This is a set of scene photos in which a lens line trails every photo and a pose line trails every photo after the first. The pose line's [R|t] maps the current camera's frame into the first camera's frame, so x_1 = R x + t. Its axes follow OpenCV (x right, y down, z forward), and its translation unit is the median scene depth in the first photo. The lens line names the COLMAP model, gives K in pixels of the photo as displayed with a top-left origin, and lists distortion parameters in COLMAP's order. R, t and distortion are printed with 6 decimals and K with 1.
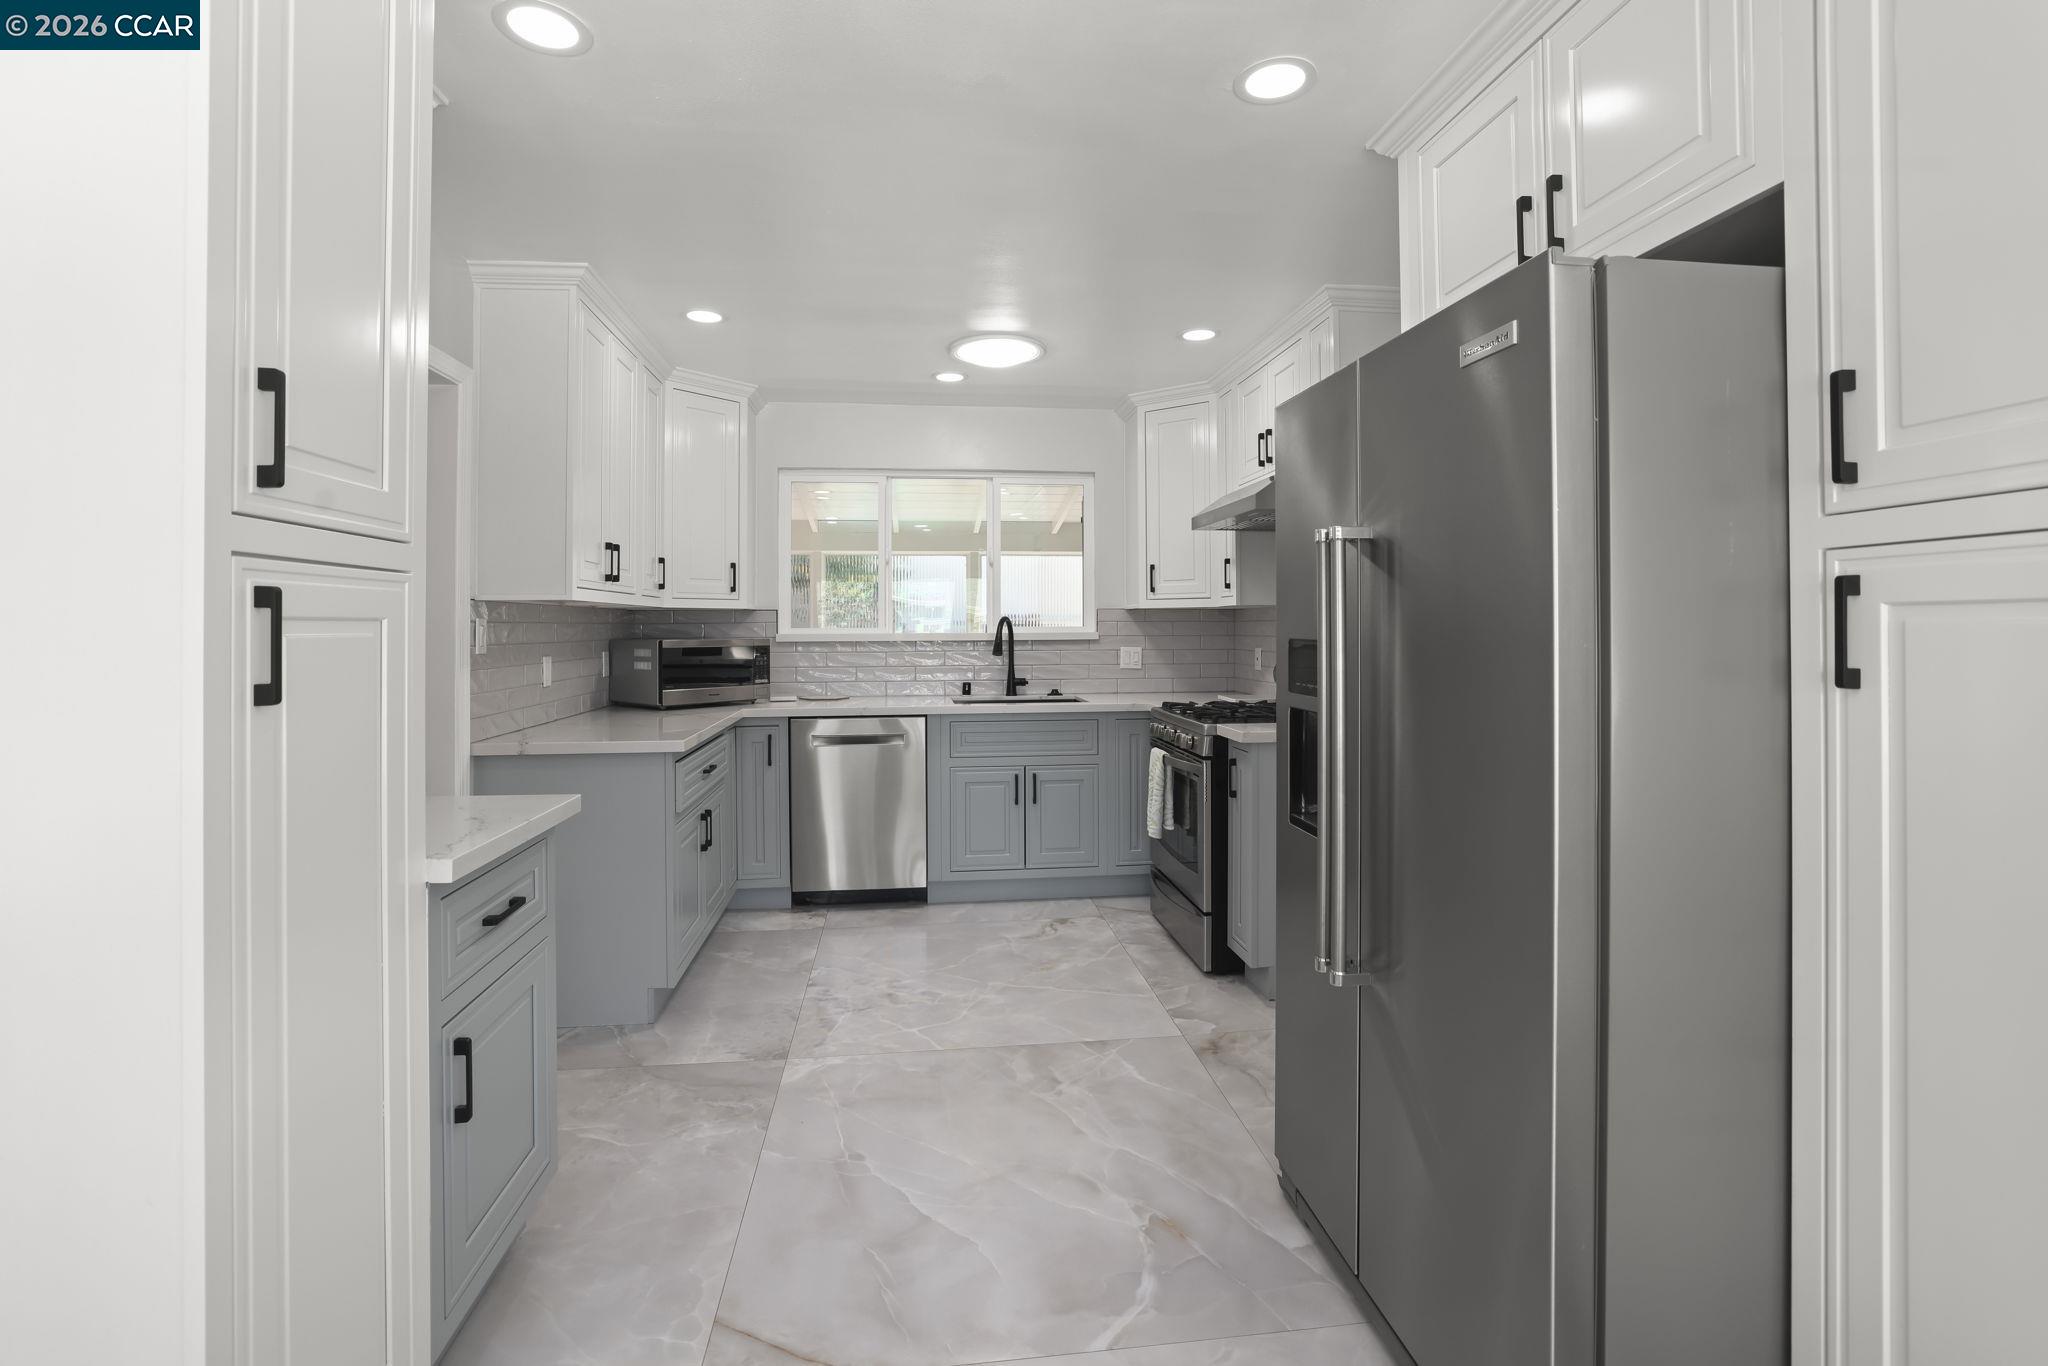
lens RADIAL K [[916.1, 0, 1032.1], [0, 916.1, 703.1], [0, 0, 1]] dist [-0.043887, 0.017912]
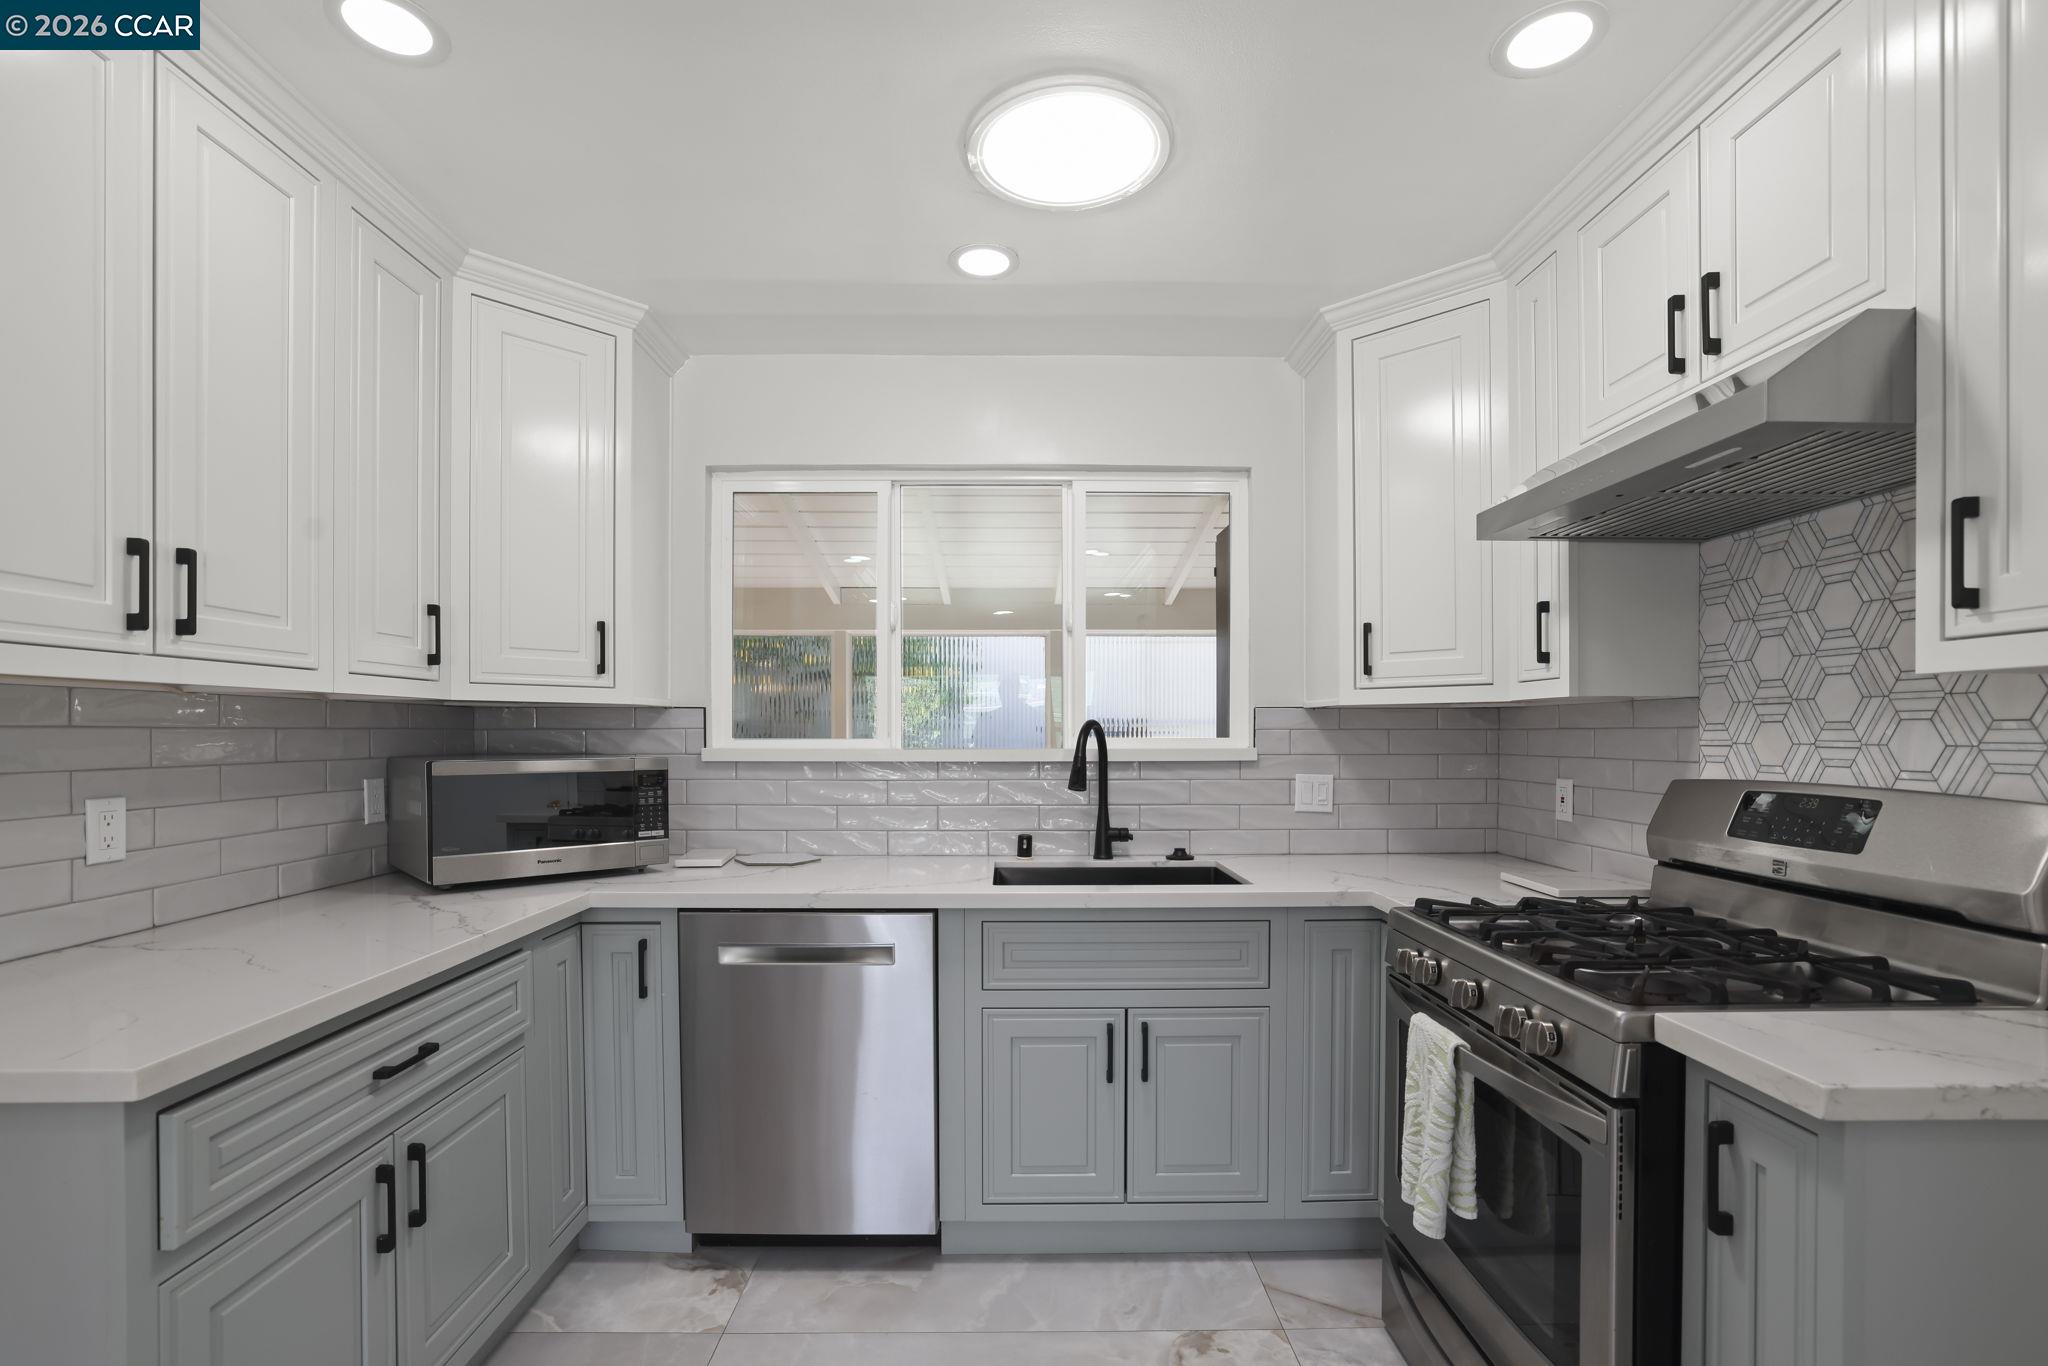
lens RADIAL K [[916.1, 0, 1032.1], [0, 916.1, 703.1], [0, 0, 1]] dist [-0.043887, 0.017912]
pose [[0.993897, 0.000893, -0.110304, -0.004095], [-0.013571, 0.993360, -0.114241, -0.041992], [0.109470, 0.115041, 0.987310, 0.459470]]
